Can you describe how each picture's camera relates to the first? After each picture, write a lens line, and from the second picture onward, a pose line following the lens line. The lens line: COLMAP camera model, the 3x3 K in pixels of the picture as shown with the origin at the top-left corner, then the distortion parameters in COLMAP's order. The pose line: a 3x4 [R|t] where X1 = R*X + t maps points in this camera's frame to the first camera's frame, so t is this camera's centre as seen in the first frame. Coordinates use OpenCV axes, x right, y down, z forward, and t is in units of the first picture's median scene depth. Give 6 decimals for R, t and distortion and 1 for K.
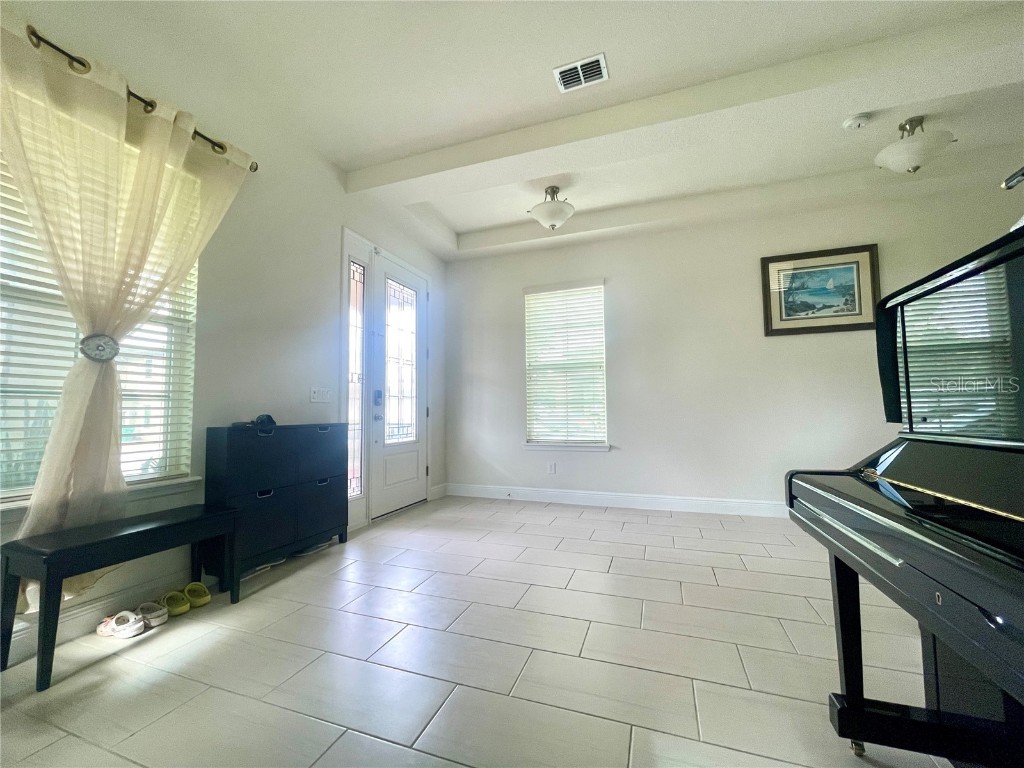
lens RADIAL K [[414.1, 0, 511.5], [0, 414.1, 383.6], [0, 0, 1]] dist [0.002365, -0.000517]
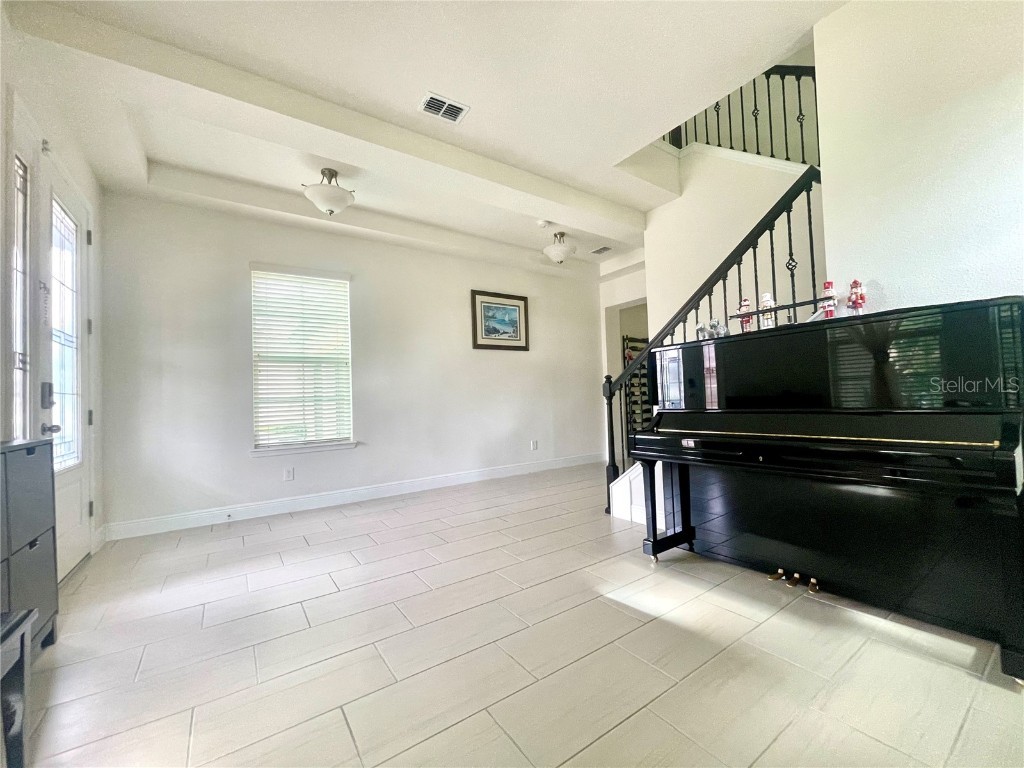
lens RADIAL K [[414.1, 0, 511.5], [0, 414.1, 382.6], [0, 0, 1]] dist [0.002365, -0.000517]
pose [[0.585197, 0.022157, 0.810589, -0.409737], [-0.025341, 0.999638, -0.009029, 0.005300], [-0.810495, -0.015257, 0.585546, 0.112993]]
